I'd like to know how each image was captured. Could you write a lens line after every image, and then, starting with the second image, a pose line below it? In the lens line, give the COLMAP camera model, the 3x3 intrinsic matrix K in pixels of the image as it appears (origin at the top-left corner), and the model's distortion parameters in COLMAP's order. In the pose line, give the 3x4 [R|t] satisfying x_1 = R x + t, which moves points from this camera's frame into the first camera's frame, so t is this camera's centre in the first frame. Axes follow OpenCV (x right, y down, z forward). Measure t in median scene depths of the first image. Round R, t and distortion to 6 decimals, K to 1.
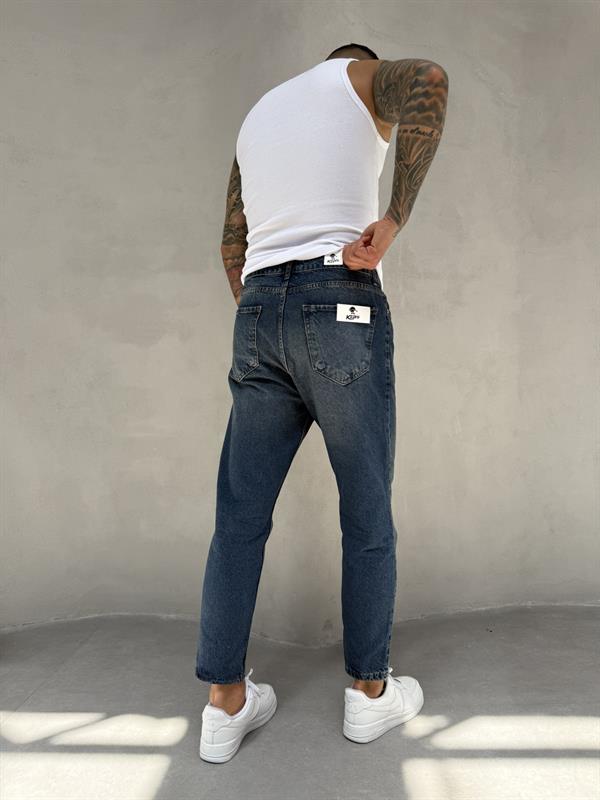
lens RADIAL K [[566.9, 0, 300.0], [0, 566.9, 400.0], [0, 0, 1]] dist [-0.006345, -0.002986]
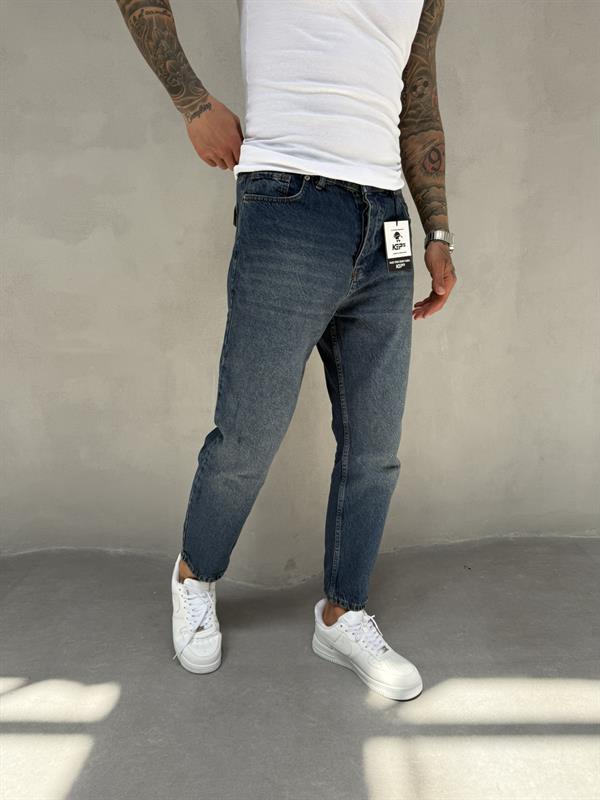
lens RADIAL K [[563.9, 0, 296.5], [0, 563.9, 400.3], [0, 0, 1]] dist [-0.007839, -0.008183]
pose [[0.999663, 0.003511, 0.025710, 0.031496], [-0.007840, 0.985371, 0.170244, -0.010947], [-0.024736, -0.170388, 0.985067, 0.145163]]
